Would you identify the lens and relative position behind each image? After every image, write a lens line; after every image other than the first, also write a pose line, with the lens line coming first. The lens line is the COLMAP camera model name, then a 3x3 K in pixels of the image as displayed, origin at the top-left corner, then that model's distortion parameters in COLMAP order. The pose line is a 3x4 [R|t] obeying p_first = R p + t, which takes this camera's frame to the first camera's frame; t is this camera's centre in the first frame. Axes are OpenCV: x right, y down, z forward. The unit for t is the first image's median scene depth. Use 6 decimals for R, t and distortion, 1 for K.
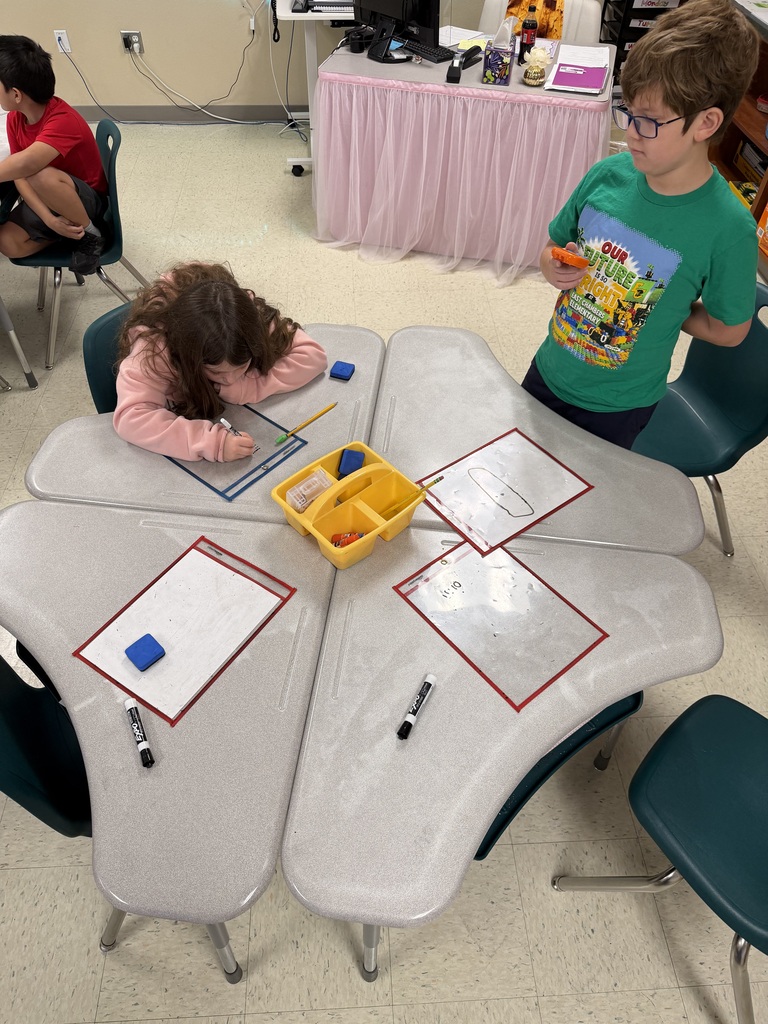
lens RADIAL K [[715.6, 0, 388.0], [0, 715.6, 506.2], [0, 0, 1]] dist [0.040610, -0.053707]
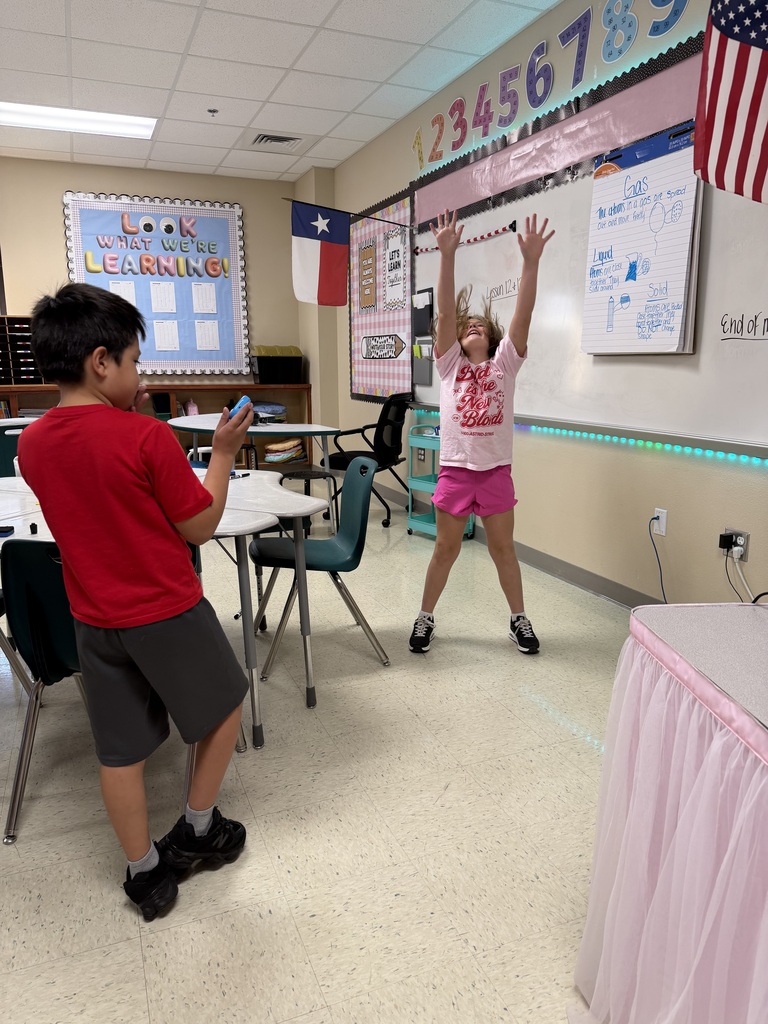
lens RADIAL K [[715.6, 0, 385.6], [0, 715.6, 510.9], [0, 0, 1]] dist [0.040610, -0.053707]
pose [[0.338182, 0.168751, -0.925827, 0.208718], [-0.692471, 0.710817, -0.123382, -0.516461], [0.637273, 0.682834, 0.357241, 0.767248]]
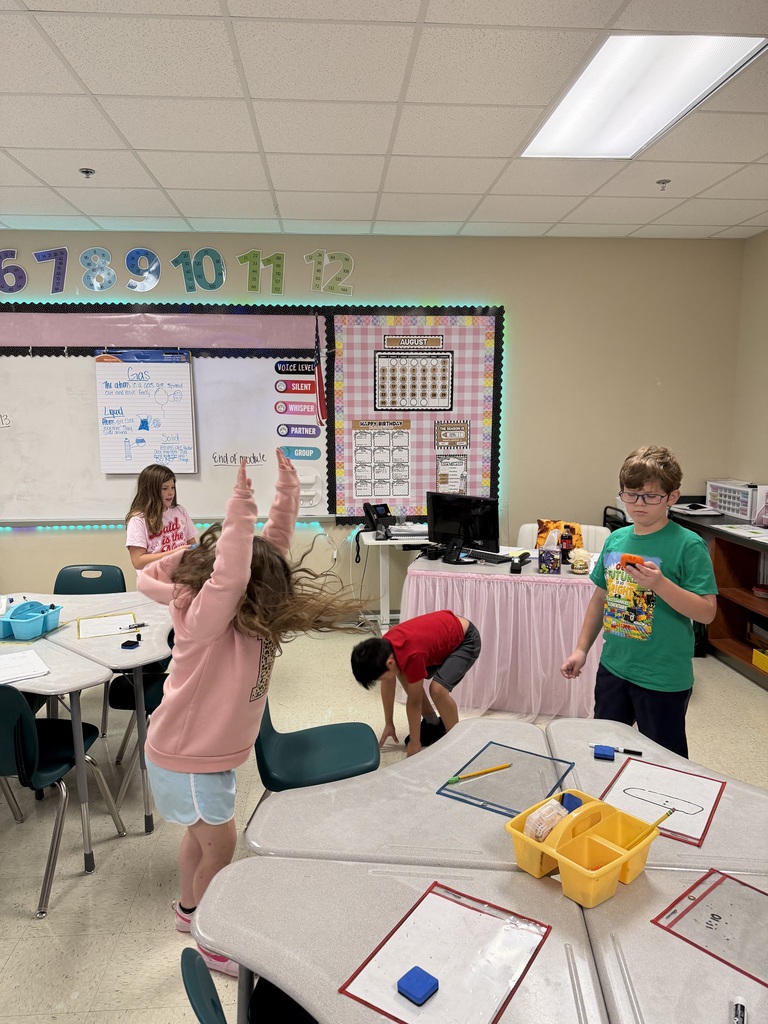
lens RADIAL K [[715.6, 0, 372.2], [0, 715.6, 507.4], [0, 0, 1]] dist [0.040610, -0.053707]
pose [[0.999393, -0.032594, -0.012298, -0.142824], [0.017034, 0.765136, -0.643643, 0.128945], [0.030389, 0.643043, 0.765227, -0.045013]]
